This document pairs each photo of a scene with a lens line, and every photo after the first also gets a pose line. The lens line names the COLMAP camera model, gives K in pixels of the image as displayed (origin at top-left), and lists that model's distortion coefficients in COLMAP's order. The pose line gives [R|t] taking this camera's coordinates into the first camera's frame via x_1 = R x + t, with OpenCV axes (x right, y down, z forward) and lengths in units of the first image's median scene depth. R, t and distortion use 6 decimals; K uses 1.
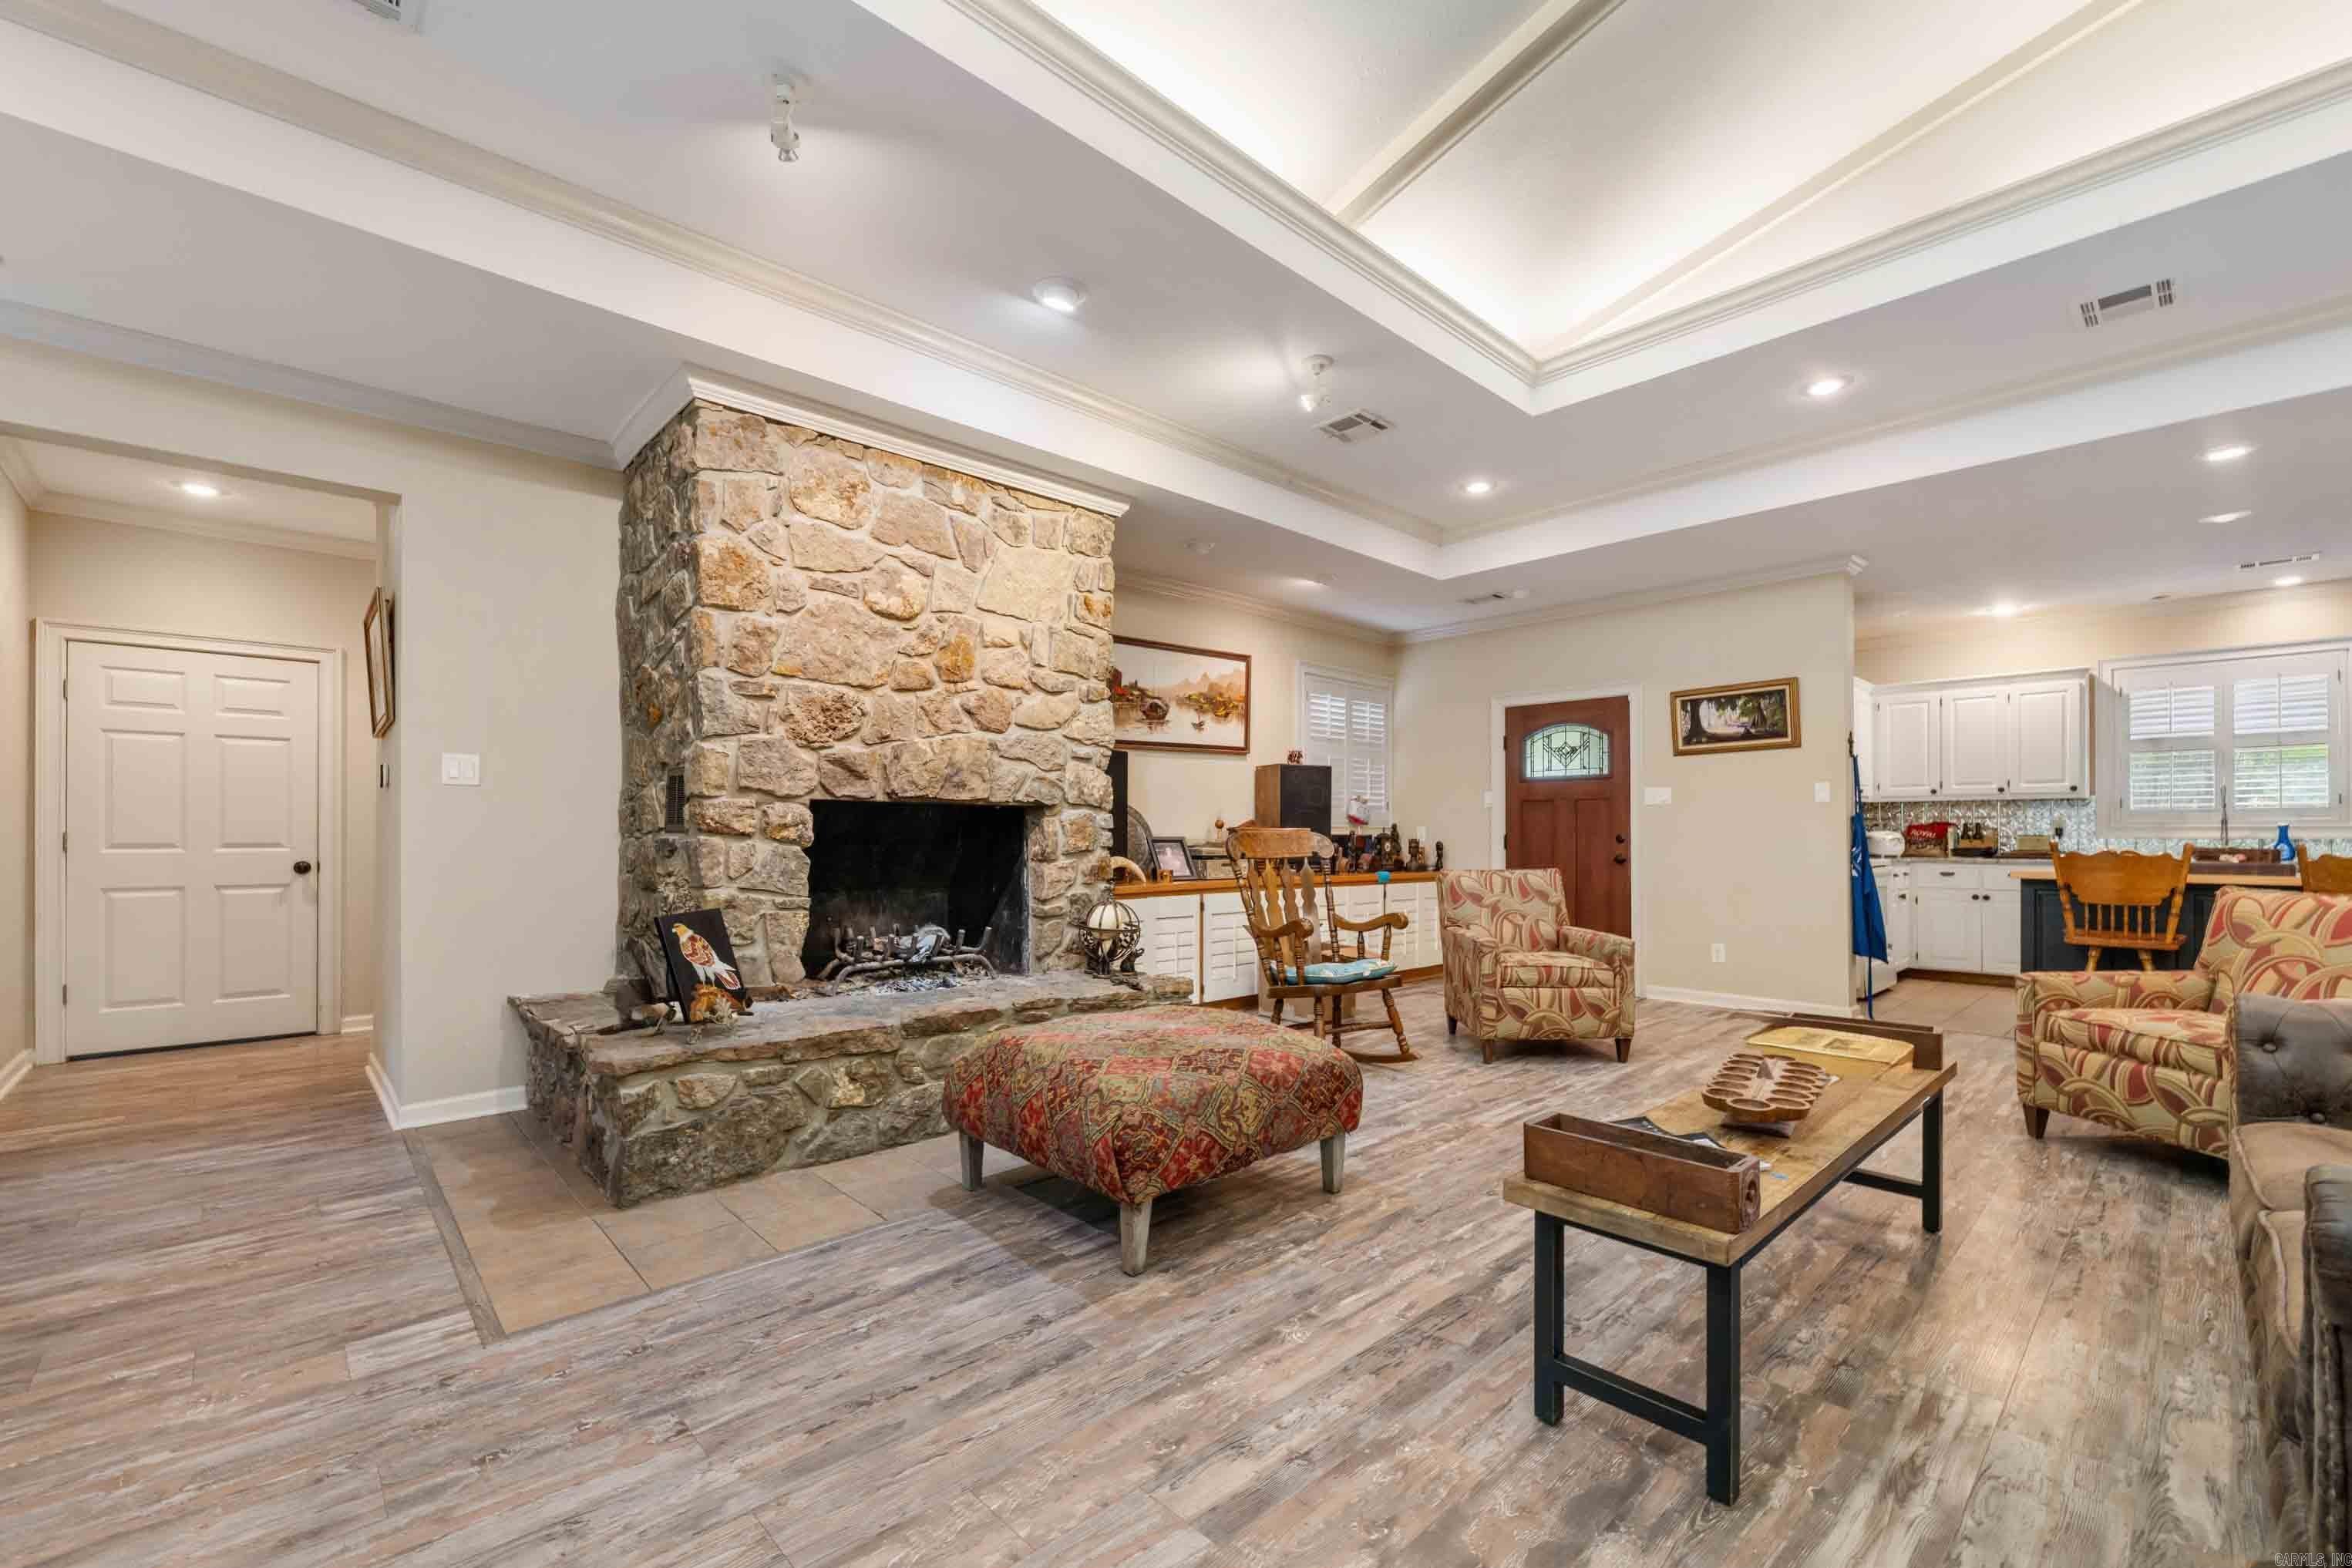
lens RADIAL K [[977.8, 0, 1178.9], [0, 977.8, 829.1], [0, 0, 1]] dist [0.005288, -0.000194]
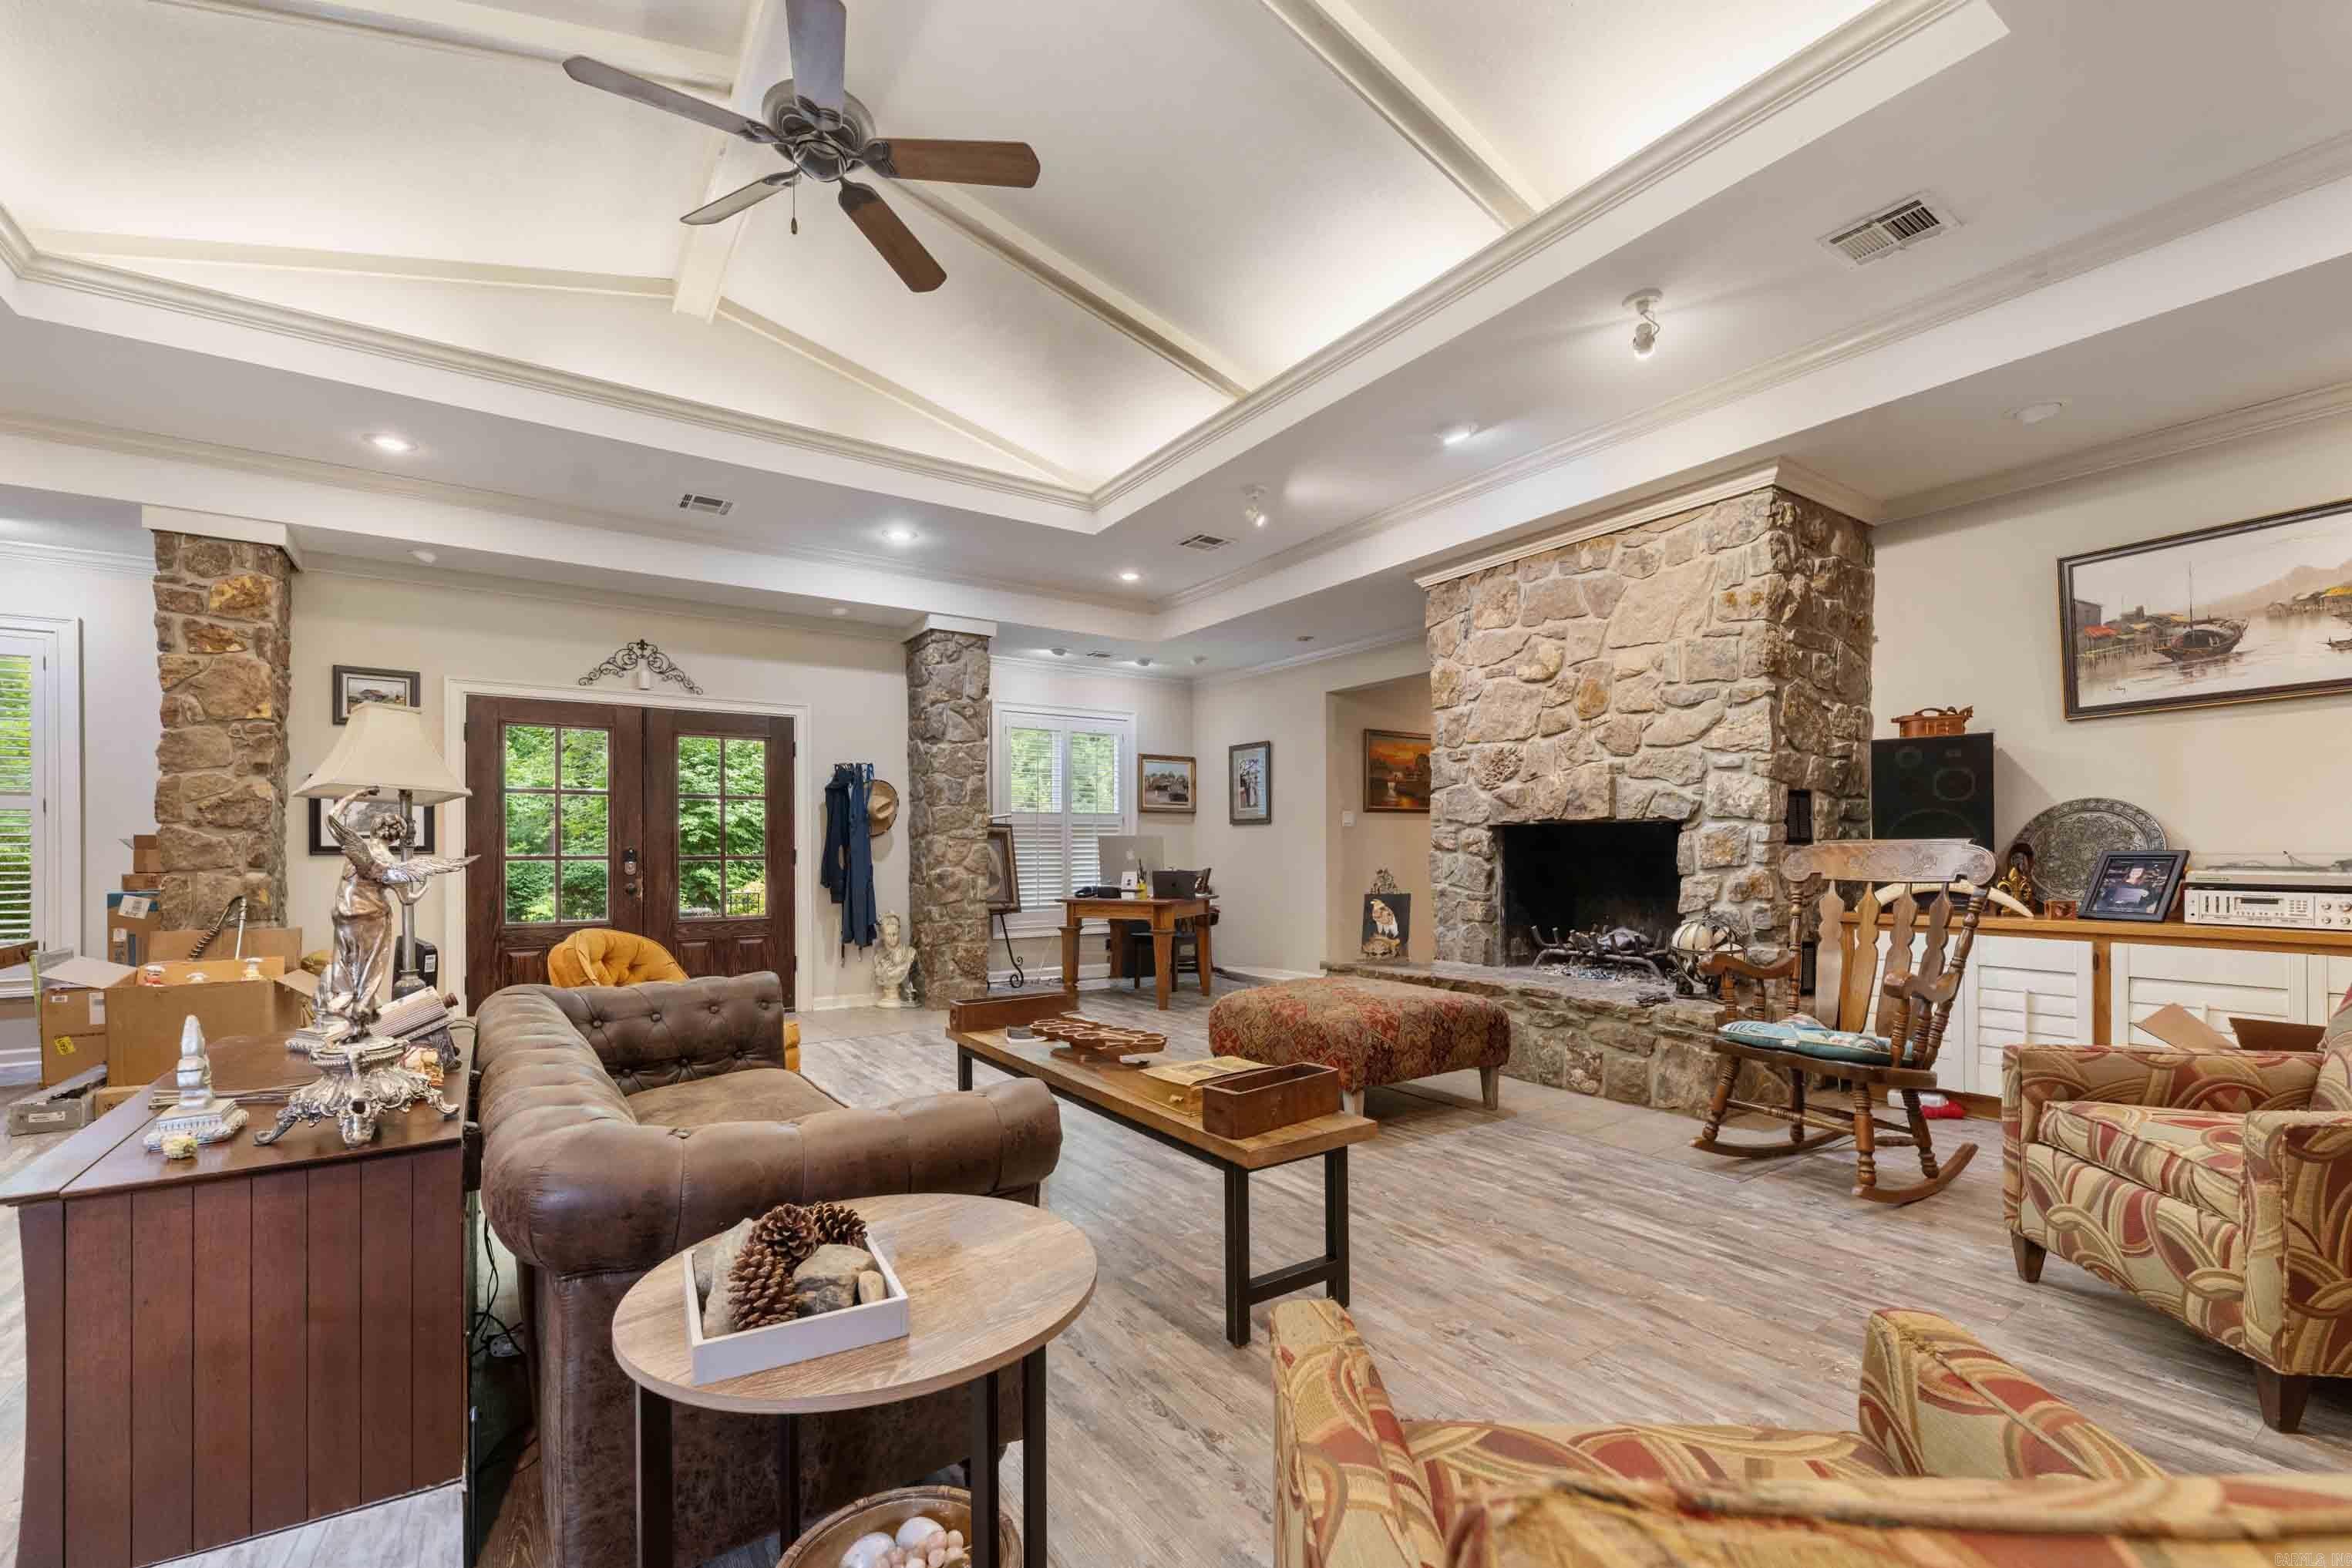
lens RADIAL K [[992.3, 0, 1170.7], [0, 992.3, 844.6], [0, 0, 1]] dist [0.004826, 0.000238]
pose [[-0.164089, -0.004860, -0.986434, 0.950935], [0.008862, 0.999940, -0.006401, 0.002925], [0.986406, -0.009793, -0.164036, 0.648724]]
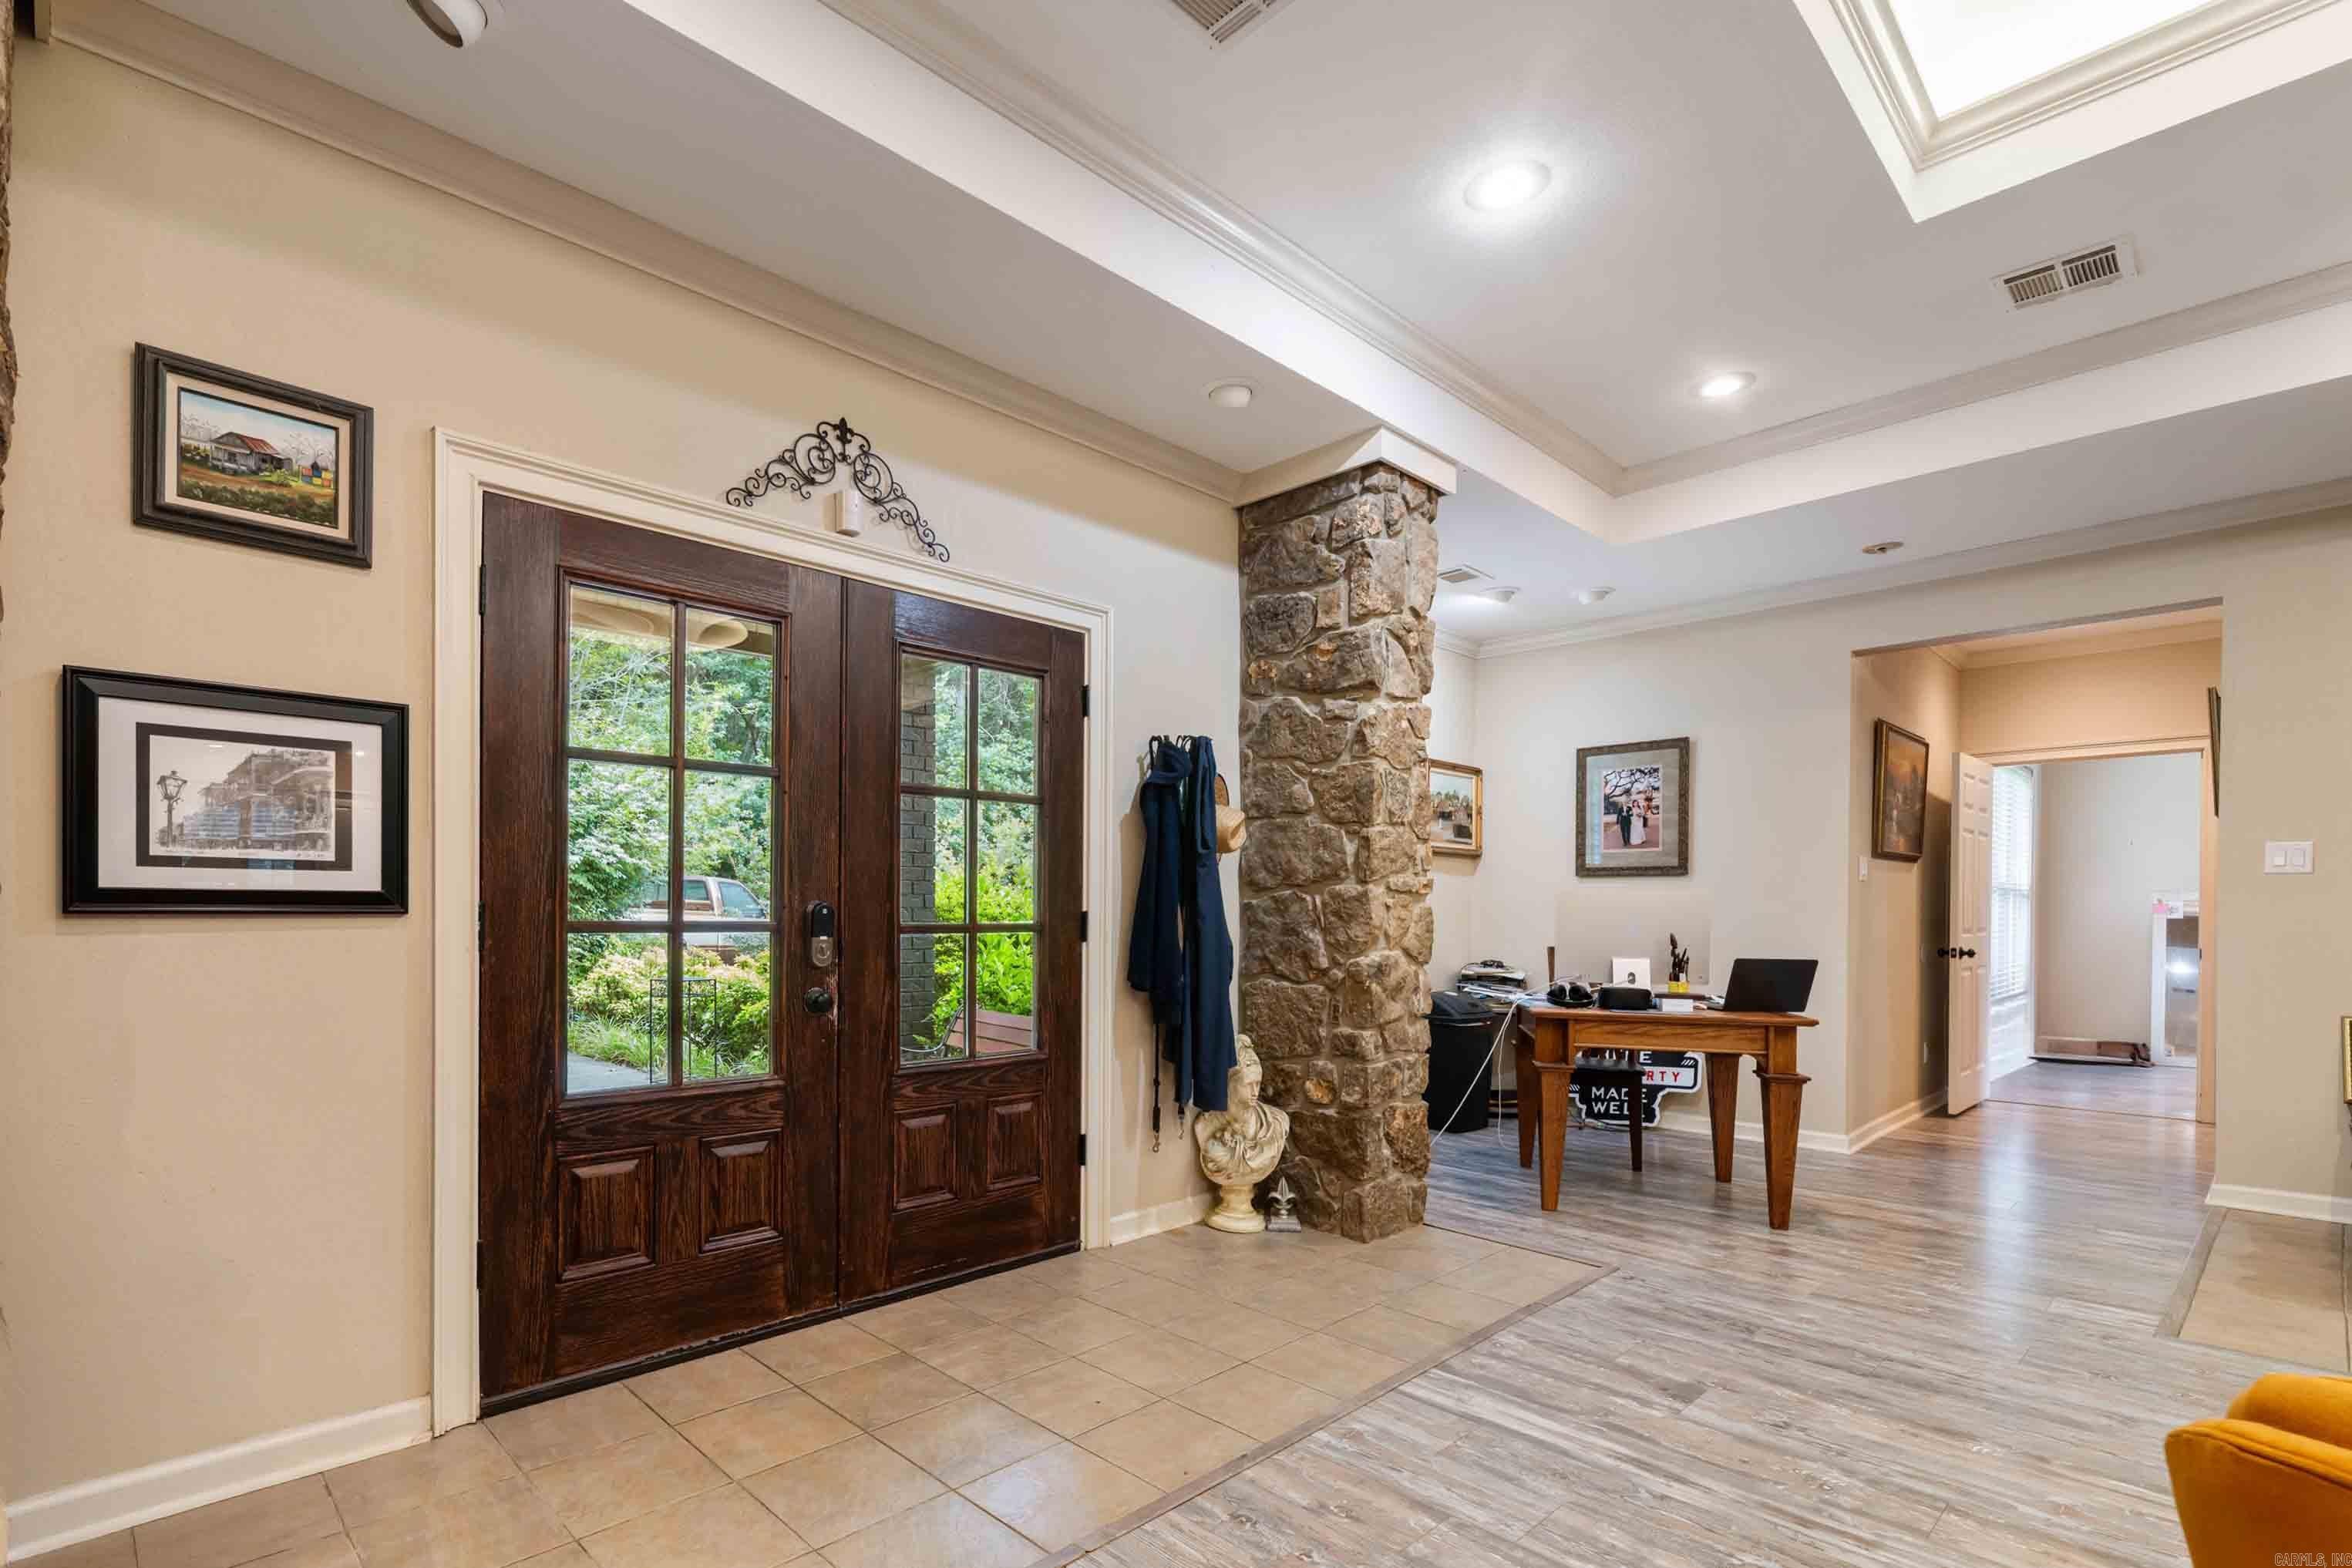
lens RADIAL K [[1095.8, 0, 1020.4], [0, 1095.8, 914.4], [0, 0, 1]] dist [0.002474, 0.000205]
pose [[-0.050521, 0.001449, -0.998722, 0.350728], [-0.001526, 0.999998, 0.001528, -0.002934], [0.998722, 0.001601, -0.050519, -0.171931]]
